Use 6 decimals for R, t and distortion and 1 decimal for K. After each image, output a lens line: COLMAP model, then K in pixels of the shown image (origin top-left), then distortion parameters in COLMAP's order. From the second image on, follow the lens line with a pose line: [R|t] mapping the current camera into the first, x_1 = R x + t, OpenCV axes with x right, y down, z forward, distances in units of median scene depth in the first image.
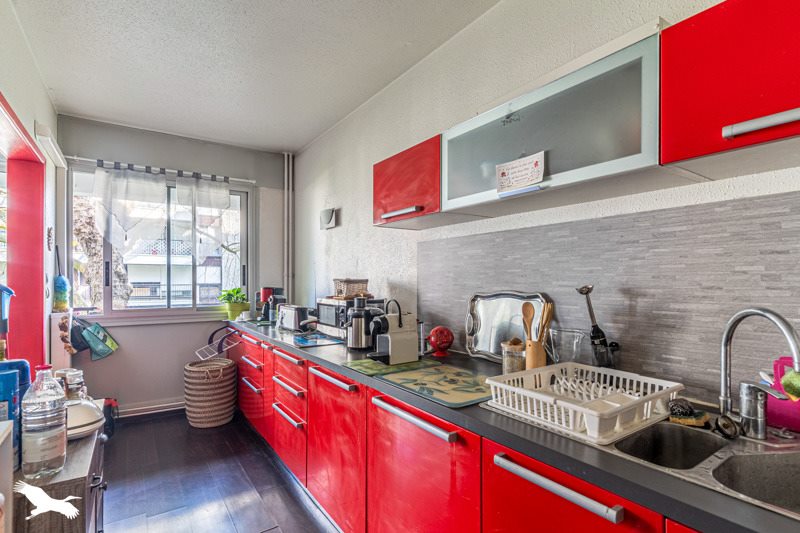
lens RADIAL K [[391.2, 0, 400.6], [0, 391.2, 272.8], [0, 0, 1]] dist [0.002301, 0.000323]
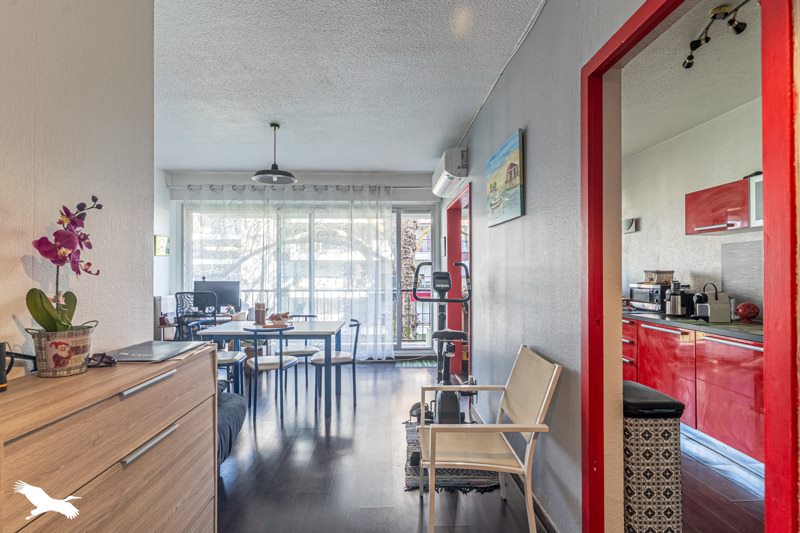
lens RADIAL K [[391.2, 0, 398.2], [0, 391.2, 267.3], [0, 0, 1]] dist [0.002301, 0.000323]
pose [[0.839472, -0.005577, -0.543374, -0.178803], [0.008429, 0.999961, 0.002759, -0.009043], [0.543337, -0.006896, 0.839486, -0.856245]]
